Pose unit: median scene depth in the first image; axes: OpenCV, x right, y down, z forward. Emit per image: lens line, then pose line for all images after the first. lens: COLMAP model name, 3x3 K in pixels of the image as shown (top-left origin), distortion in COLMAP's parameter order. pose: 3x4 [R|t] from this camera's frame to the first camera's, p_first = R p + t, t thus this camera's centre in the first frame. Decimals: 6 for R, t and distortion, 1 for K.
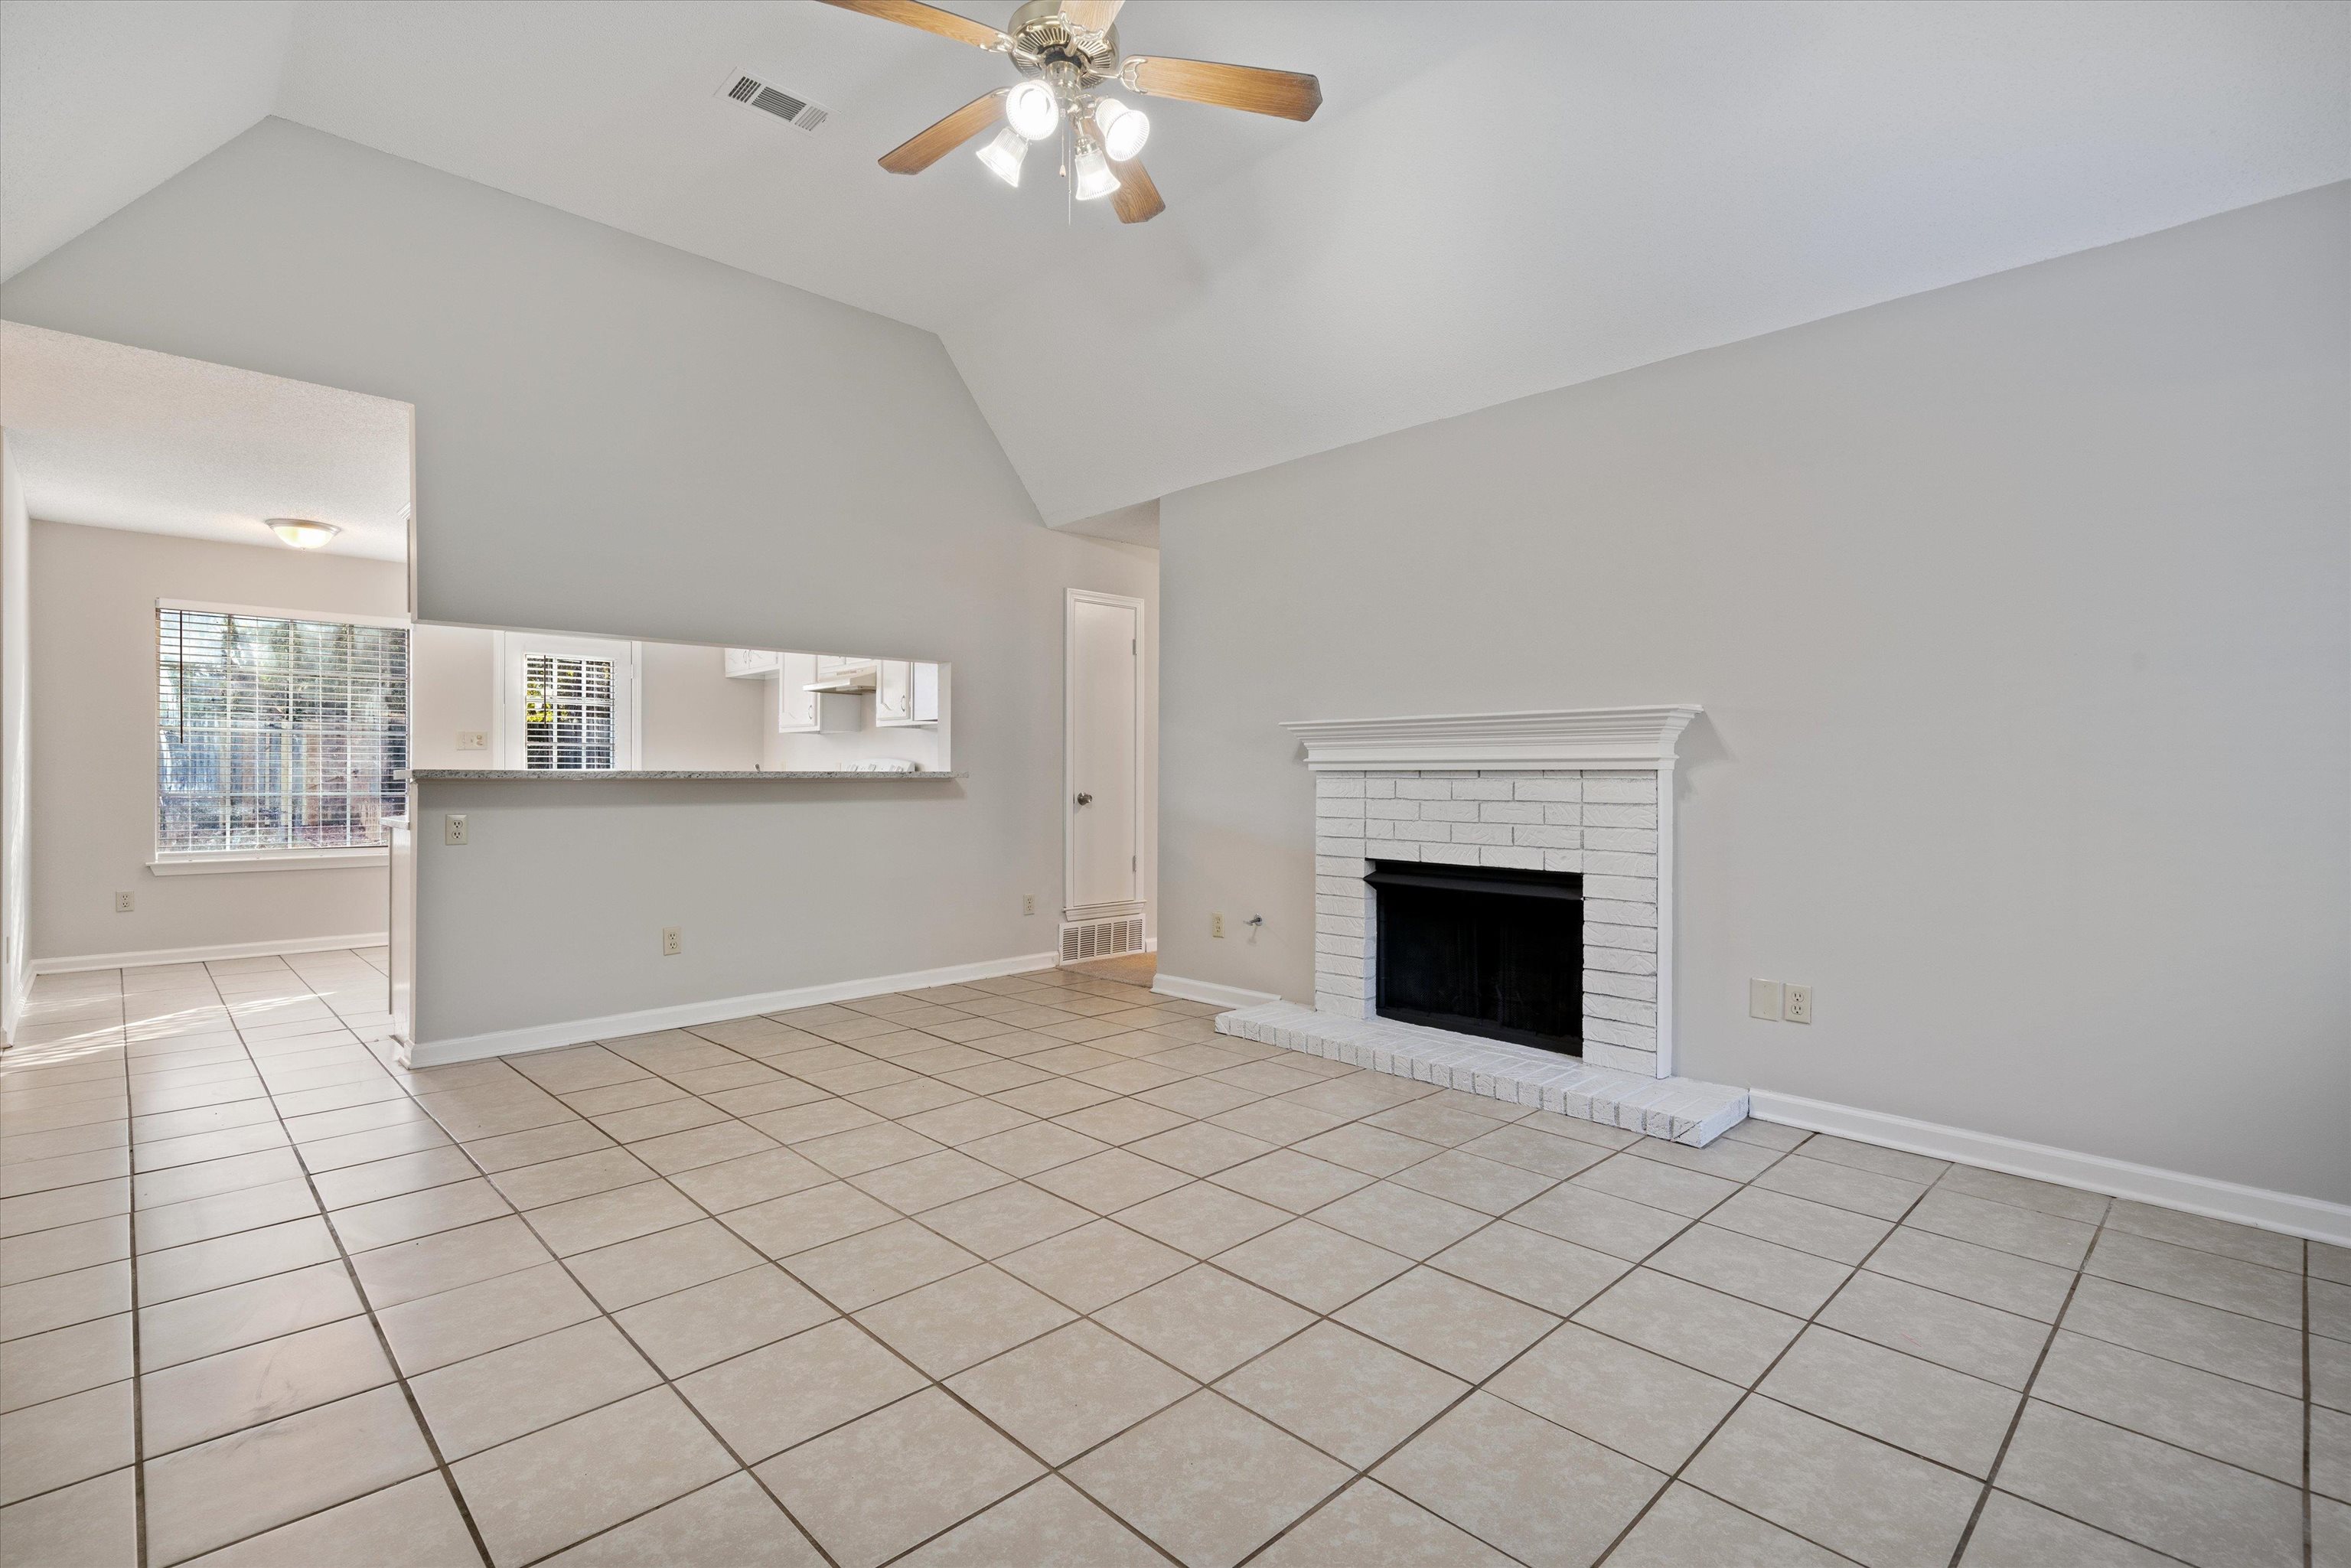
lens RADIAL K [[1092.3, 0, 1189.7], [0, 1092.3, 777.8], [0, 0, 1]] dist [-0.003399, 0.002171]
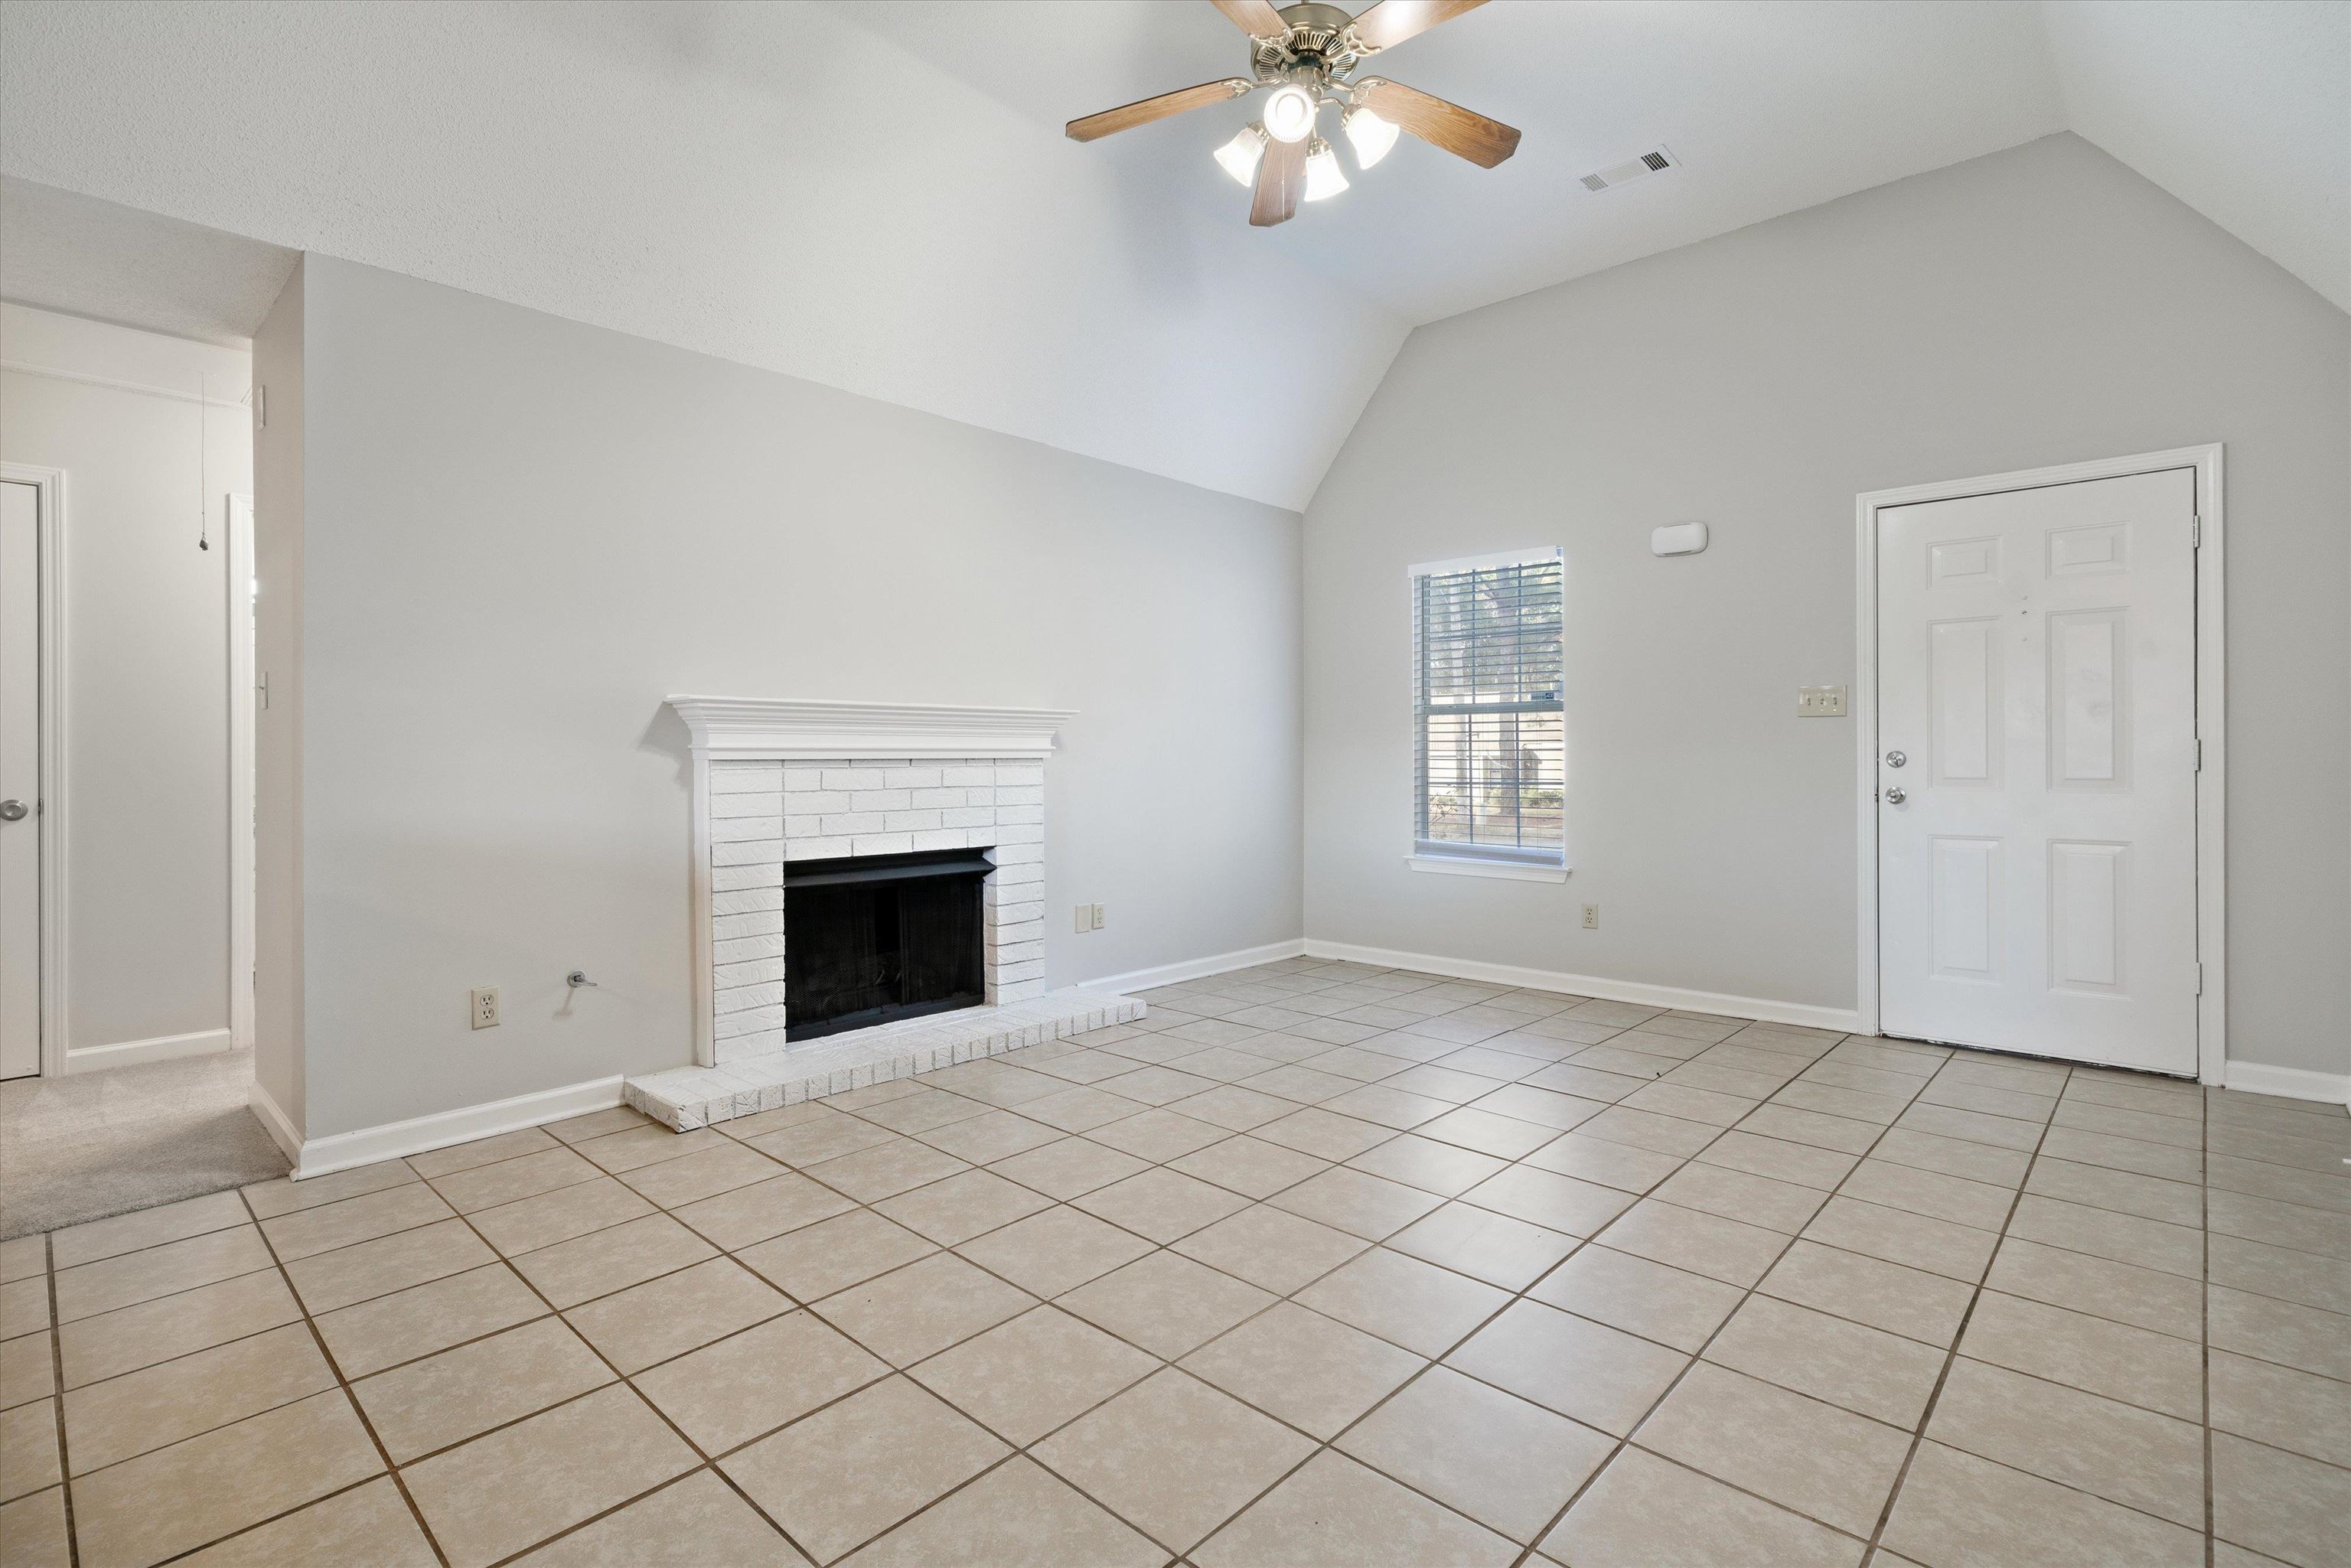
lens RADIAL K [[1092.3, 0, 1176.2], [0, 1092.3, 749.5], [0, 0, 1]] dist [-0.003399, 0.002171]
pose [[-0.039868, 0.008656, 0.999167, -0.822771], [0.010103, 0.999915, -0.008259, -0.004924], [-0.999154, 0.009766, -0.039952, 0.843985]]
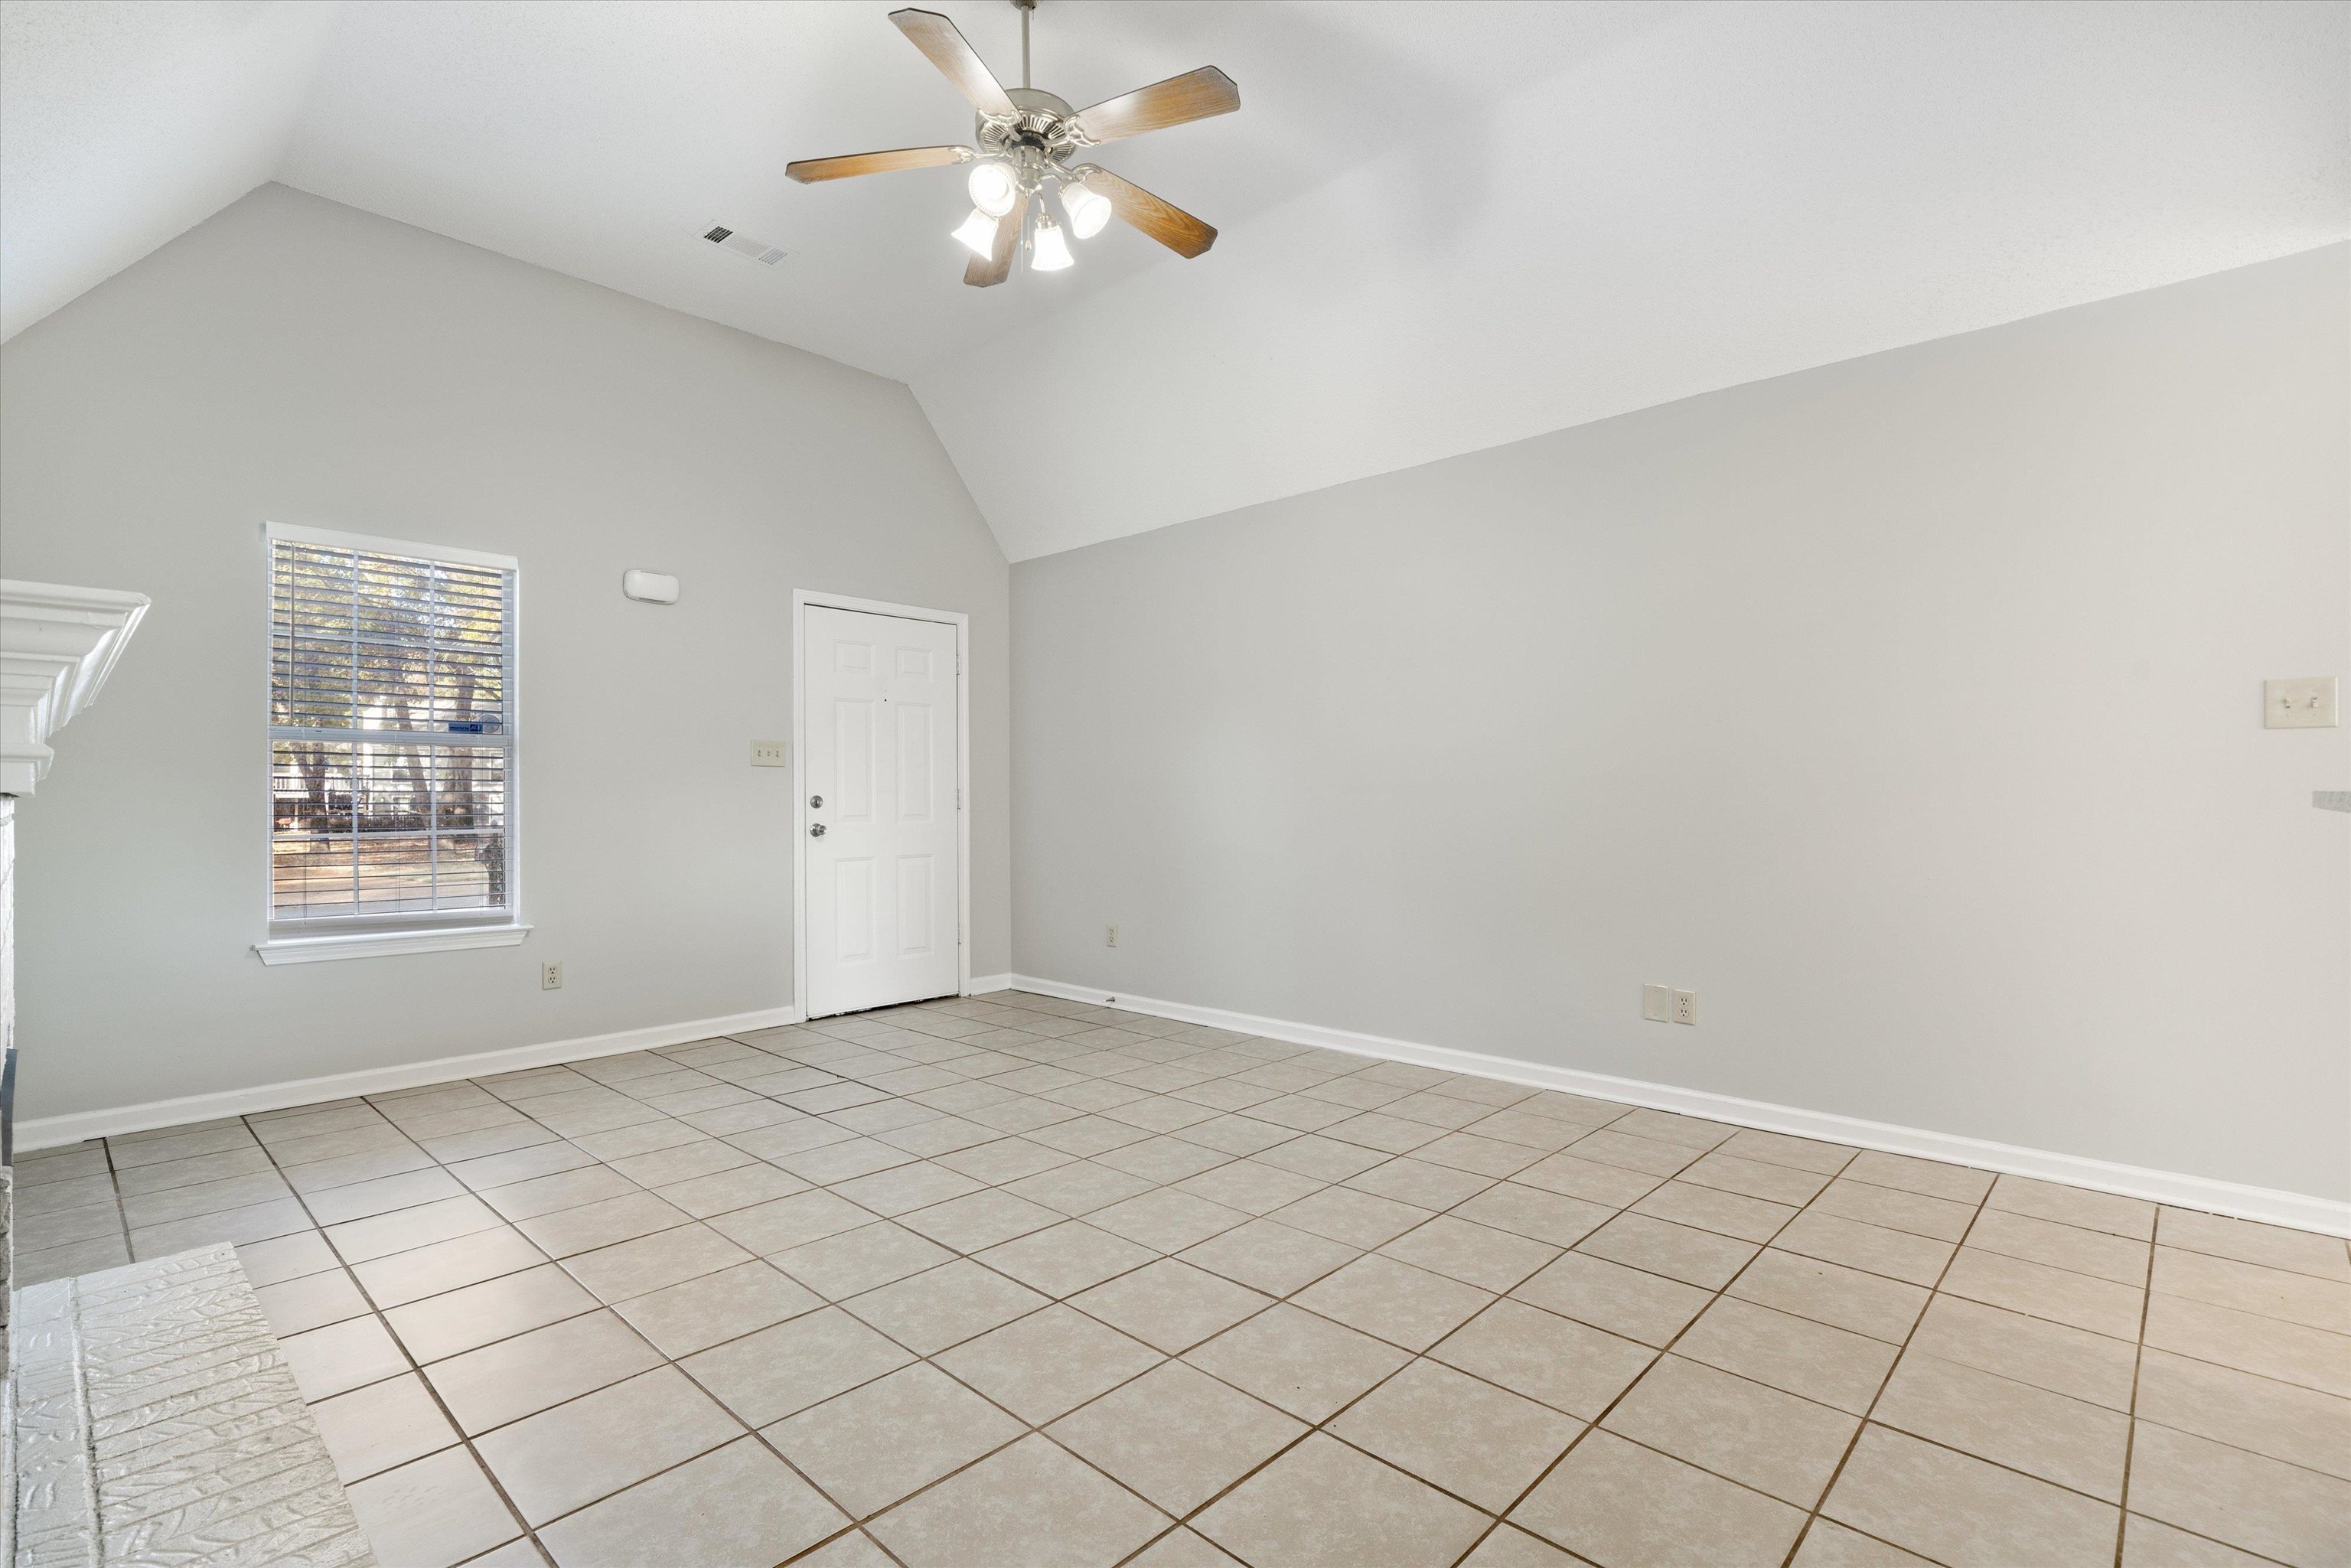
lens RADIAL K [[1092.3, 0, 1165.3], [0, 1092.3, 789.7], [0, 0, 1]] dist [-0.003399, 0.002171]
pose [[-0.999815, 0.003927, -0.018818, -0.167571], [0.003965, 0.999990, -0.002011, -0.008302], [0.018810, -0.002085, -0.999821, 1.509650]]
